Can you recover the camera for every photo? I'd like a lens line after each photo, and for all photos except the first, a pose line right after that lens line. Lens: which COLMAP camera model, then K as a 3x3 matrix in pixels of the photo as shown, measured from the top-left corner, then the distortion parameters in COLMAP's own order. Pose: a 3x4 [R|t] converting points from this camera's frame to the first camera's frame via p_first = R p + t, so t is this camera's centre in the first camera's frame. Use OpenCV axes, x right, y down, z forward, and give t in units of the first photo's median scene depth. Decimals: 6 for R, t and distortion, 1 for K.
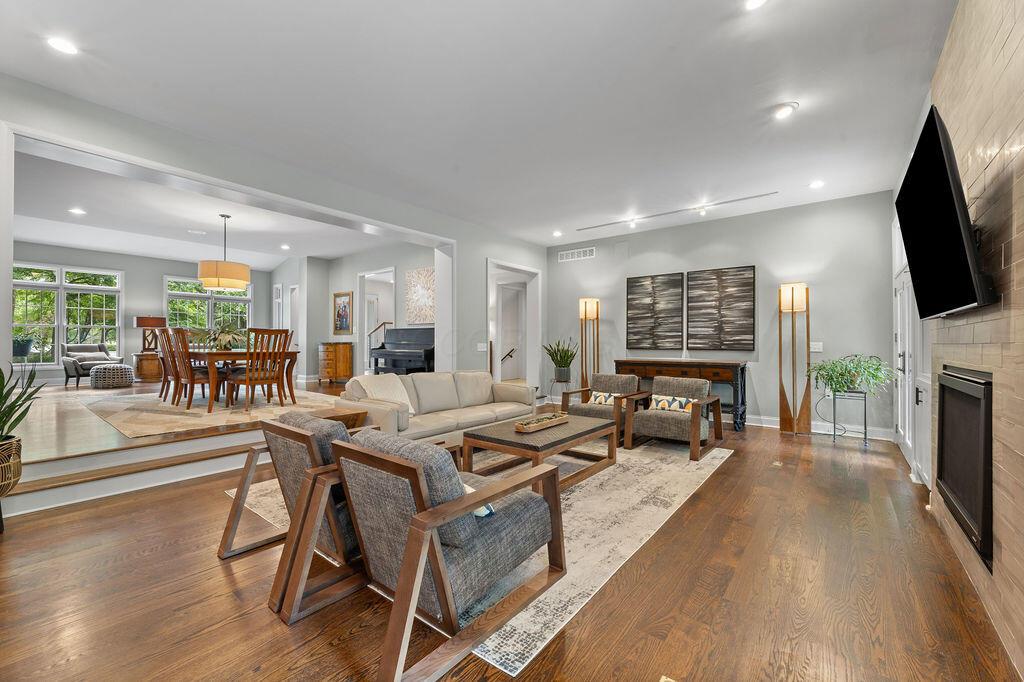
lens RADIAL K [[413.6, 0, 507.1], [0, 413.6, 342.4], [0, 0, 1]] dist [-0.002337, 0.000640]
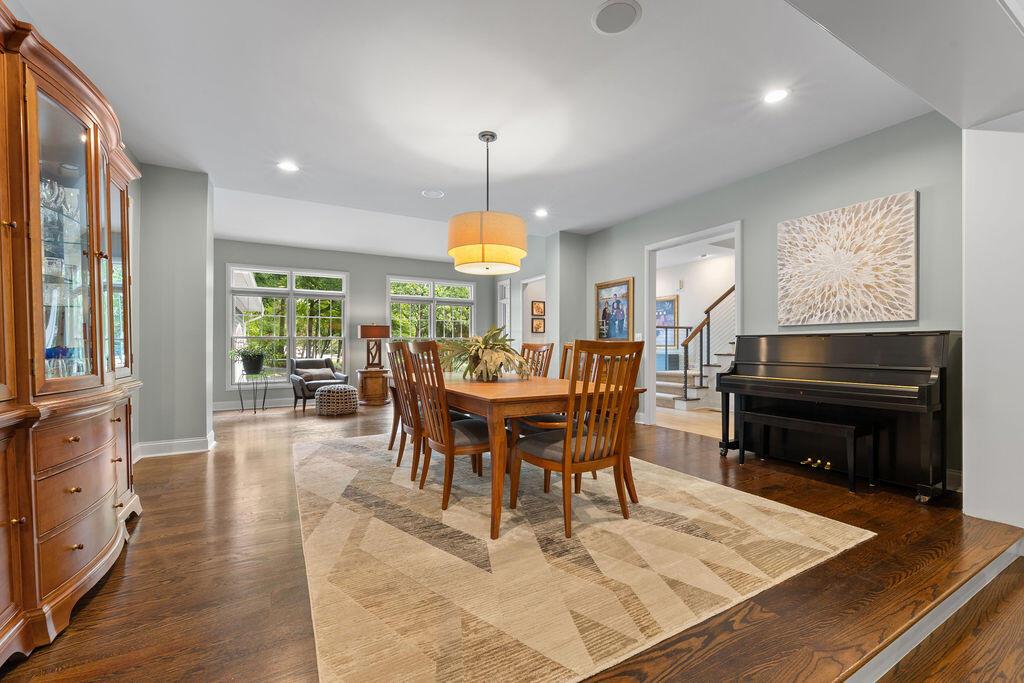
lens RADIAL K [[413.6, 0, 520.5], [0, 413.6, 345.8], [0, 0, 1]] dist [-0.002337, 0.000640]
pose [[0.934042, -0.006220, -0.357109, -0.307160], [0.004423, 0.999973, -0.005847, -0.015141], [0.357136, 0.003882, 0.934044, 0.345402]]
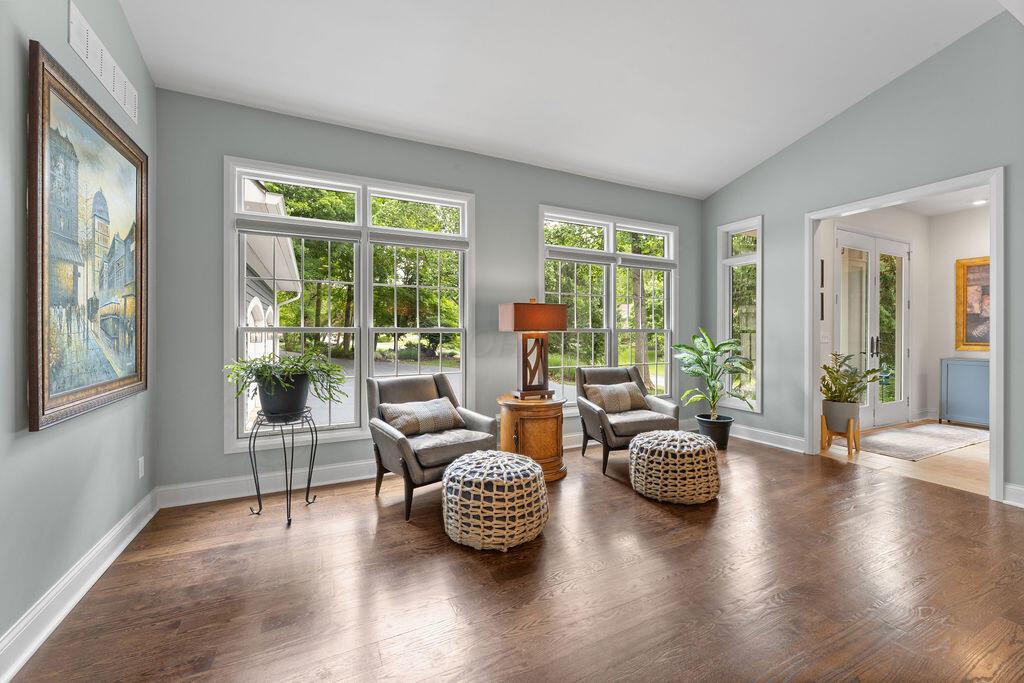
lens RADIAL K [[413.6, 0, 515.2], [0, 413.6, 335.4], [0, 0, 1]] dist [-0.002337, 0.000640]
pose [[0.902331, -0.003678, -0.431028, -0.733016], [0.002080, 0.999989, -0.004177, -0.031620], [0.431038, 0.002873, 0.902329, 0.663026]]
